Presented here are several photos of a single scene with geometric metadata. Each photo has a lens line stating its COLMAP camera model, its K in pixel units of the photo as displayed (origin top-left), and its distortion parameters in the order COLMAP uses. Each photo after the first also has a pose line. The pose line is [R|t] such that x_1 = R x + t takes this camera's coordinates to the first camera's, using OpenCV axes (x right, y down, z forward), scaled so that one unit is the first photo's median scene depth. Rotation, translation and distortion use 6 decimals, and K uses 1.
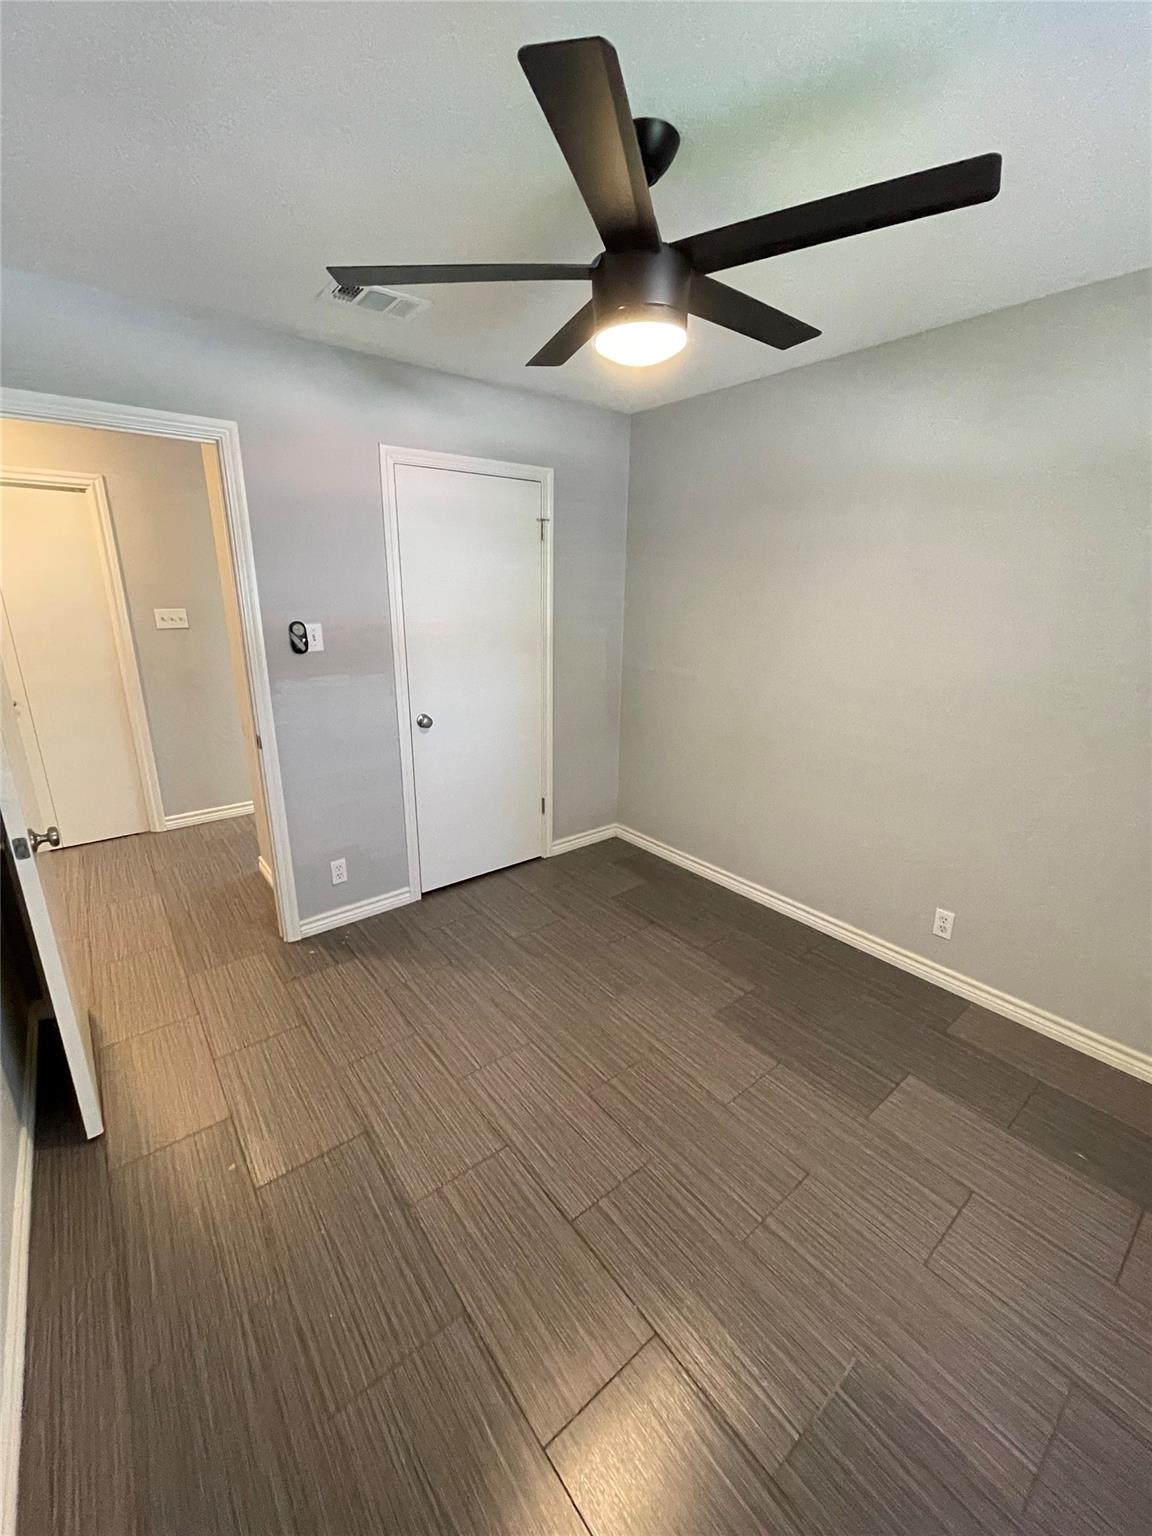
lens RADIAL K [[620.4, 0, 568.8], [0, 620.4, 779.6], [0, 0, 1]] dist [-0.001590, 0.000328]
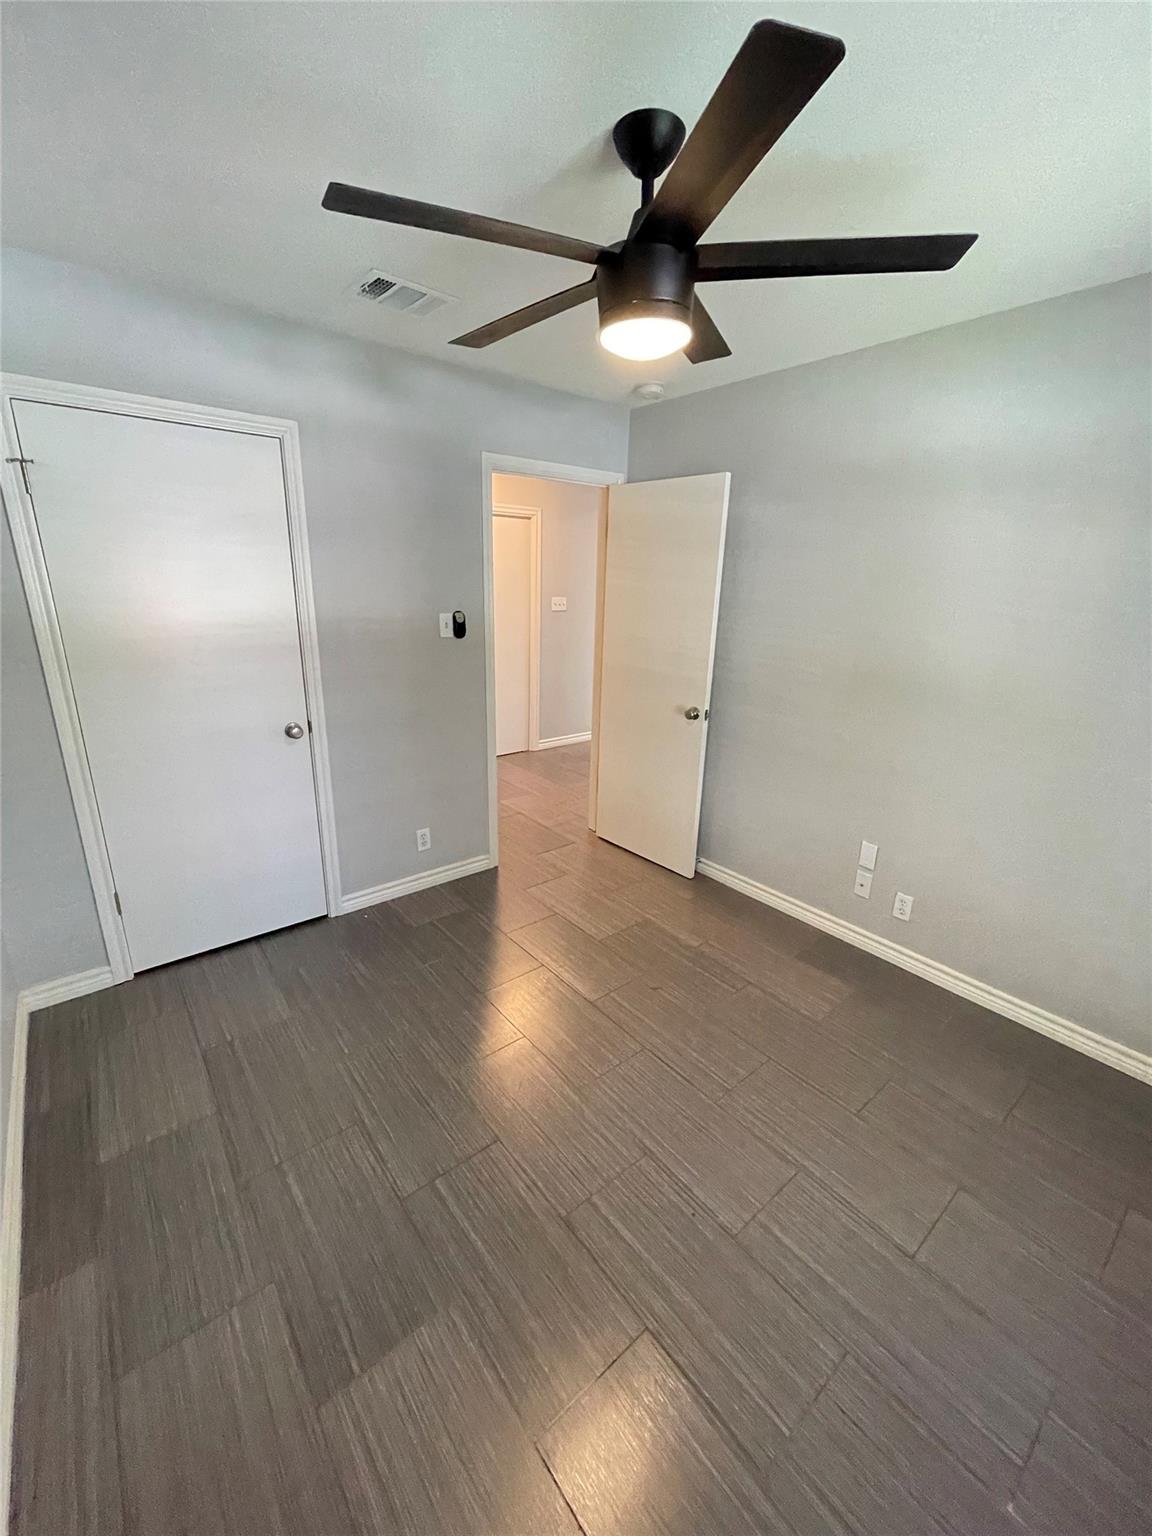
lens RADIAL K [[620.4, 0, 571.8], [0, 620.4, 770.0], [0, 0, 1]] dist [-0.001590, 0.000328]
pose [[0.999924, 0.007462, 0.009765, -0.121649], [-0.007438, 0.999969, -0.002552, 0.027289], [-0.009784, 0.002480, 0.999949, -0.093072]]
